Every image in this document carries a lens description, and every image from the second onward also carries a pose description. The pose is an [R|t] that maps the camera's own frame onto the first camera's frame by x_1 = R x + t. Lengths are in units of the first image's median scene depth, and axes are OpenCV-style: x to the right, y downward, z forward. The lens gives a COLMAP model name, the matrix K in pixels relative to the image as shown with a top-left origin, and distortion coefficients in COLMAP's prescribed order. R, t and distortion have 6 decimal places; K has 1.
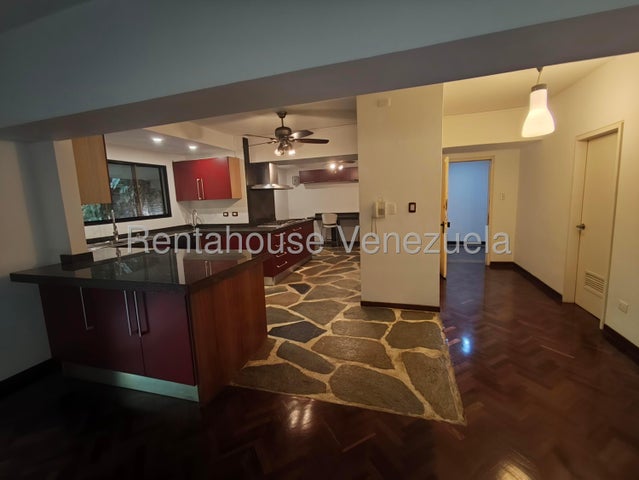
lens RADIAL K [[282.9, 0, 293.0], [0, 282.9, 254.8], [0, 0, 1]] dist [-0.018217, 0.000088]
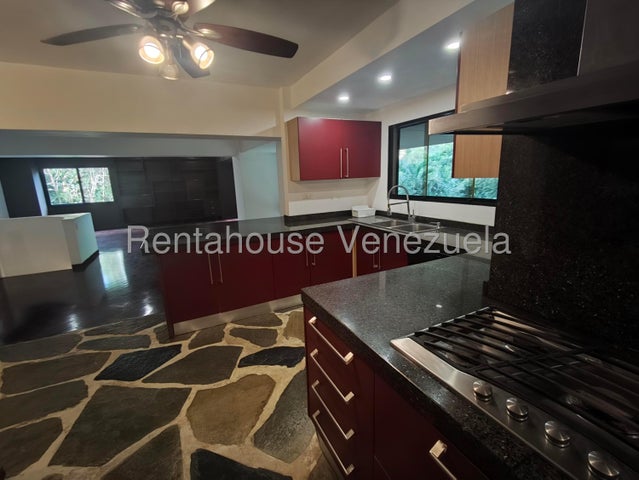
lens RADIAL K [[287.1, 0, 319.5], [0, 287.1, 240.0], [0, 0, 1]] dist [0.001005, 0.000244]
pose [[-0.651436, 0.224072, -0.724861, 0.121422], [-0.088278, 0.926519, 0.365745, -0.233846], [0.753551, 0.302248, -0.583787, 1.083572]]
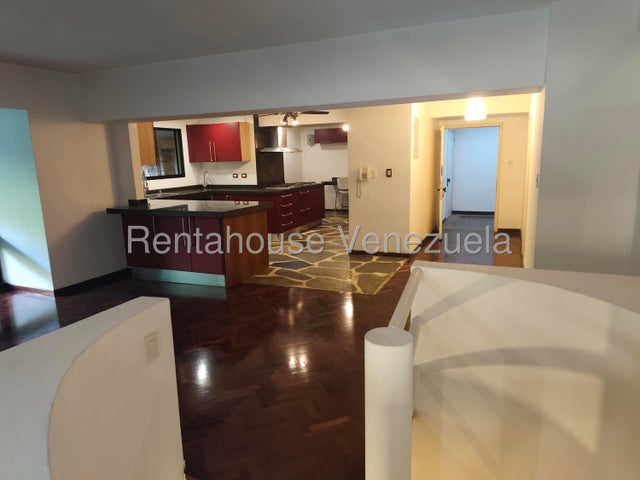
lens RADIAL K [[432.6, 0, 320.0], [0, 432.6, 240.0], [0, 0, 1]] dist [0.003387, 0.000074]
pose [[0.999731, 0.021910, -0.007615, 0.099985], [-0.021935, 0.999754, -0.003287, 0.099203], [0.007541, 0.003453, 0.999966, -0.641563]]
